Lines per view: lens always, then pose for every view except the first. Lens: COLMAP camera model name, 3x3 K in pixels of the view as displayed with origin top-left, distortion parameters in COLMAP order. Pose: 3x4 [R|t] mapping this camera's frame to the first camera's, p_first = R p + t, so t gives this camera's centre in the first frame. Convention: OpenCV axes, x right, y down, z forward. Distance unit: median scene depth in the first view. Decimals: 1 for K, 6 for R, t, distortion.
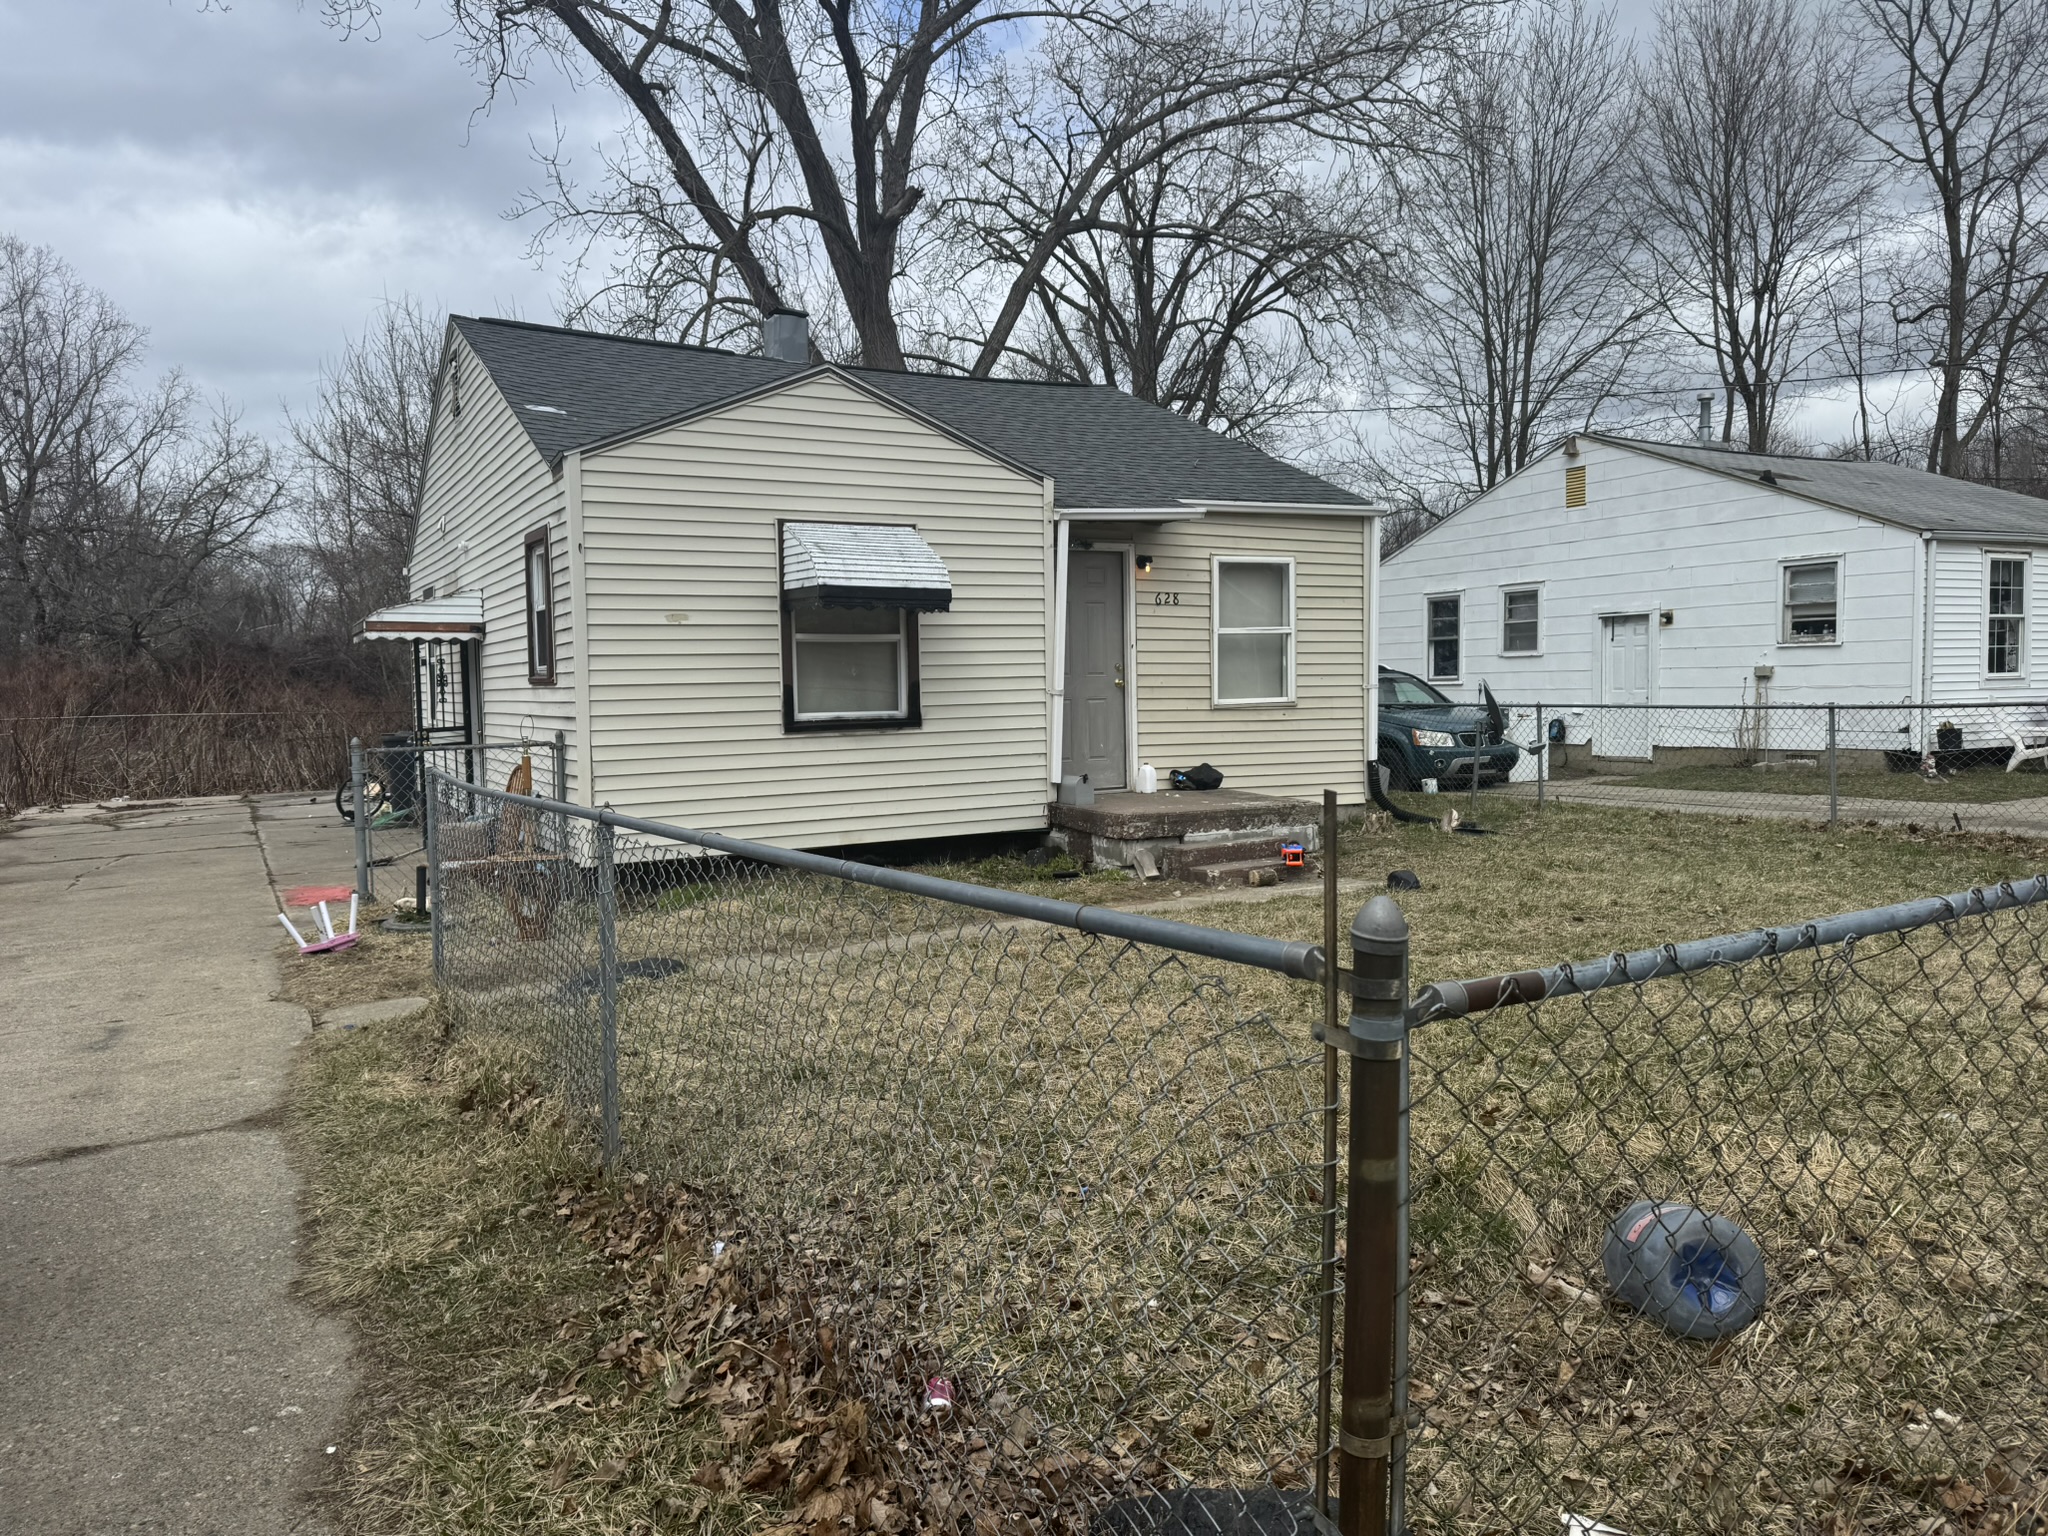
lens RADIAL K [[1429.9, 0, 1018.7], [0, 1429.9, 776.3], [0, 0, 1]] dist [0.010463, -0.005889]
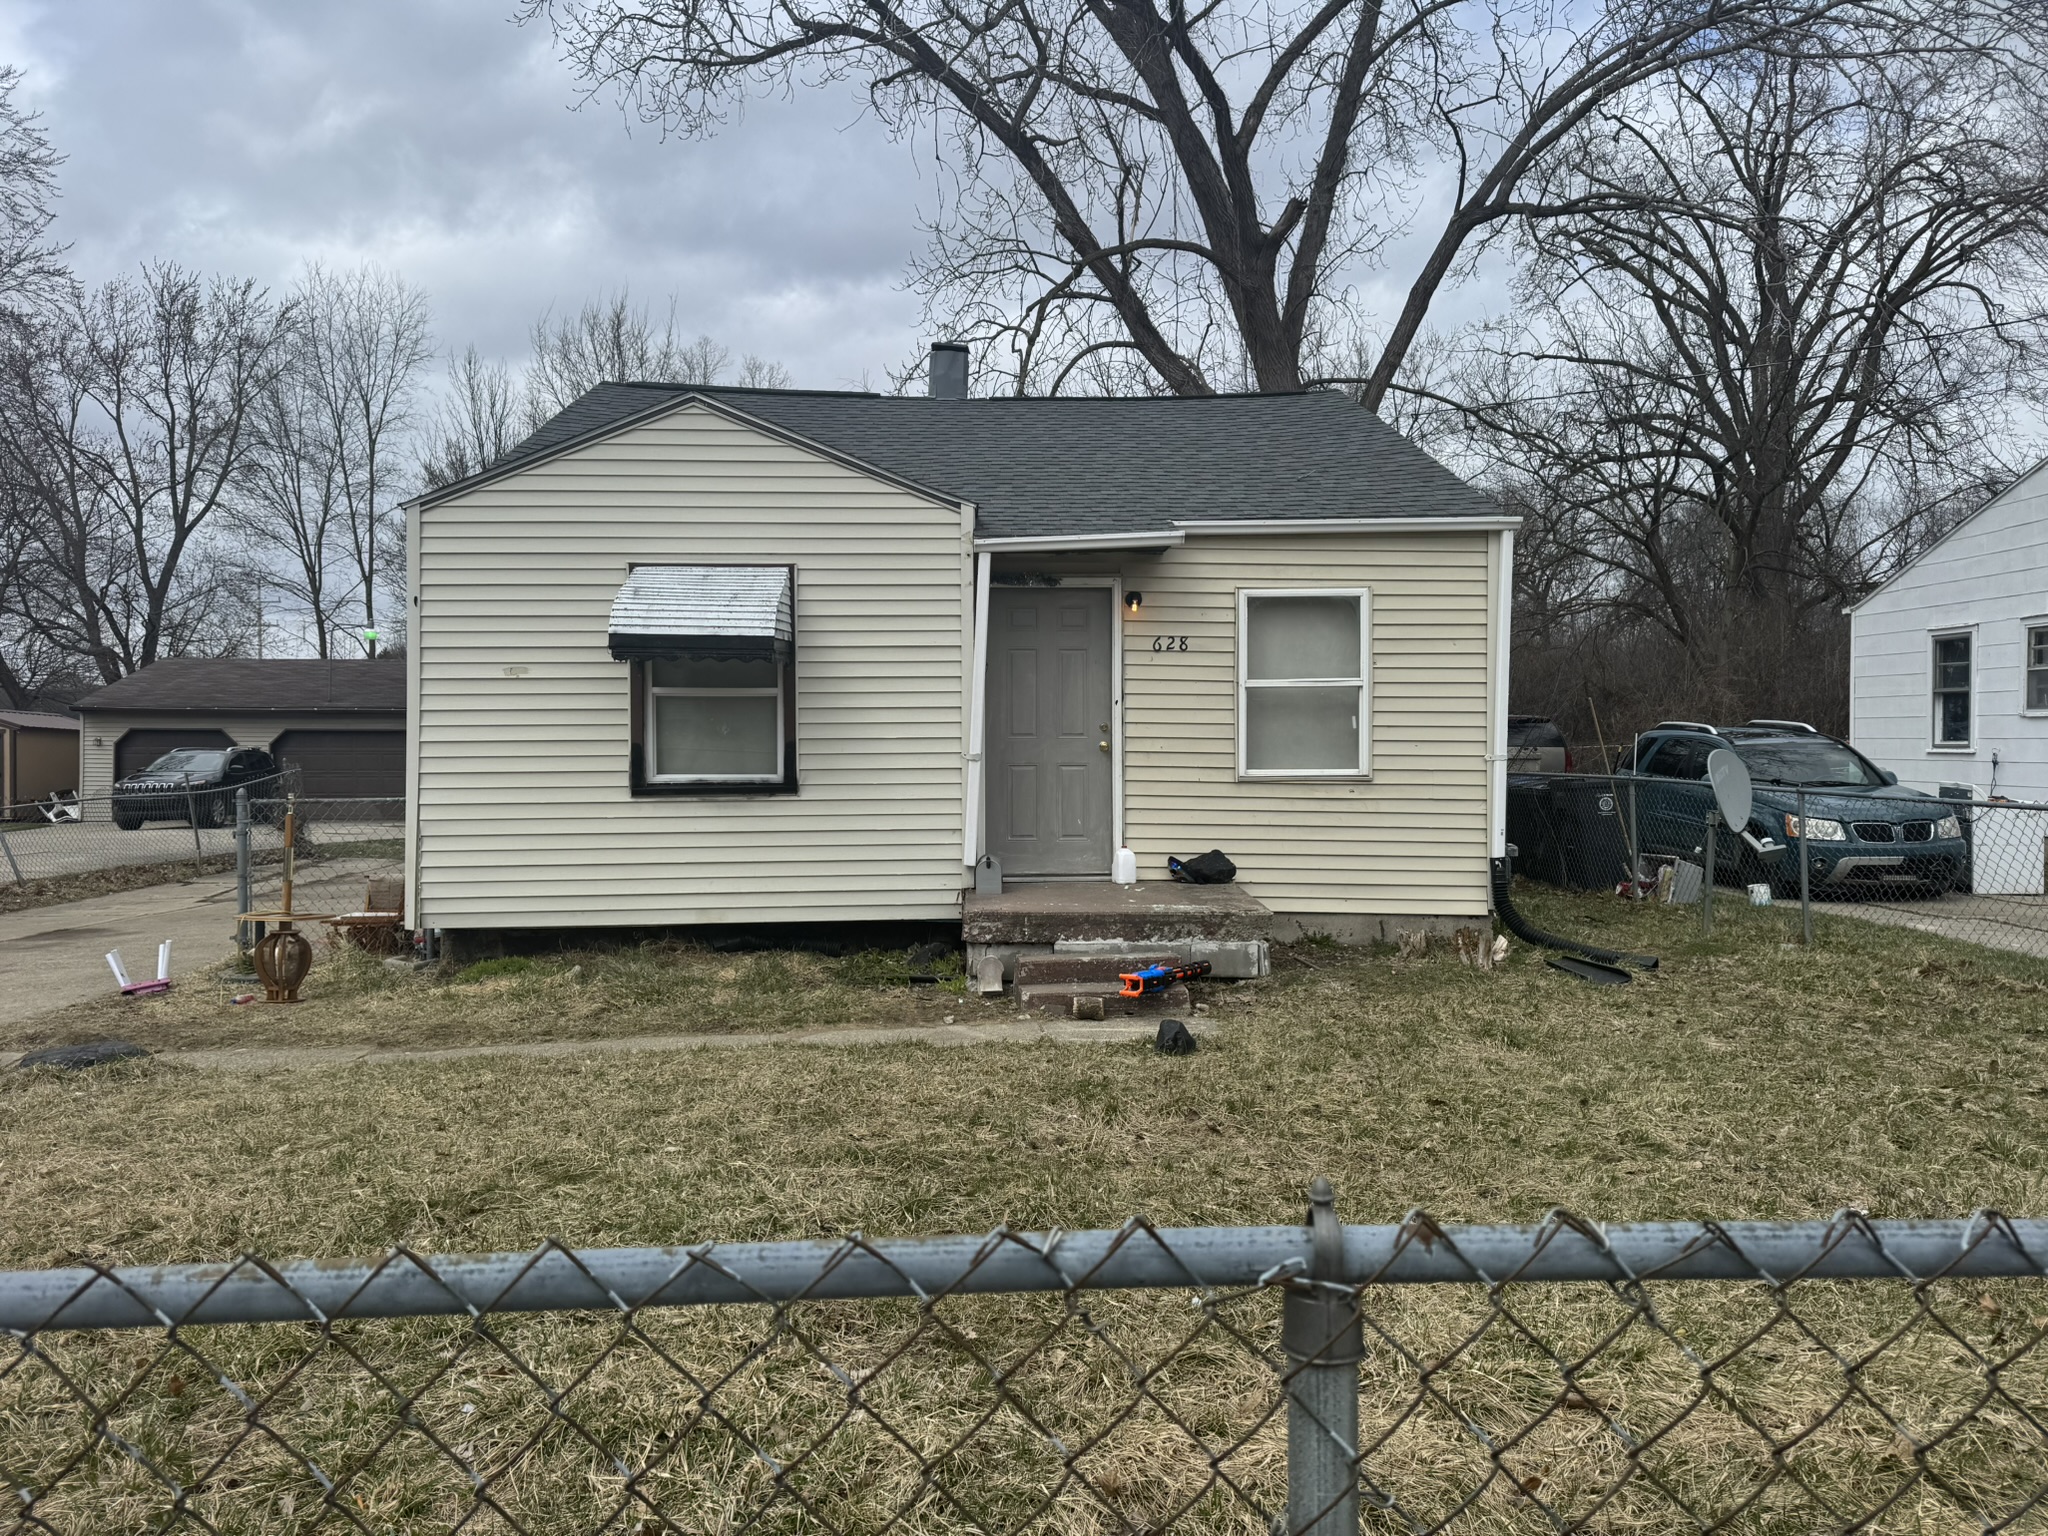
lens RADIAL K [[1429.9, 0, 1023.5], [0, 1429.9, 758.9], [0, 0, 1]] dist [0.010463, -0.005889]
pose [[0.891254, 0.024161, -0.452860, 0.403385], [-0.044650, 0.998403, -0.034607, -0.028286], [0.451301, 0.051064, 0.890910, 0.251970]]
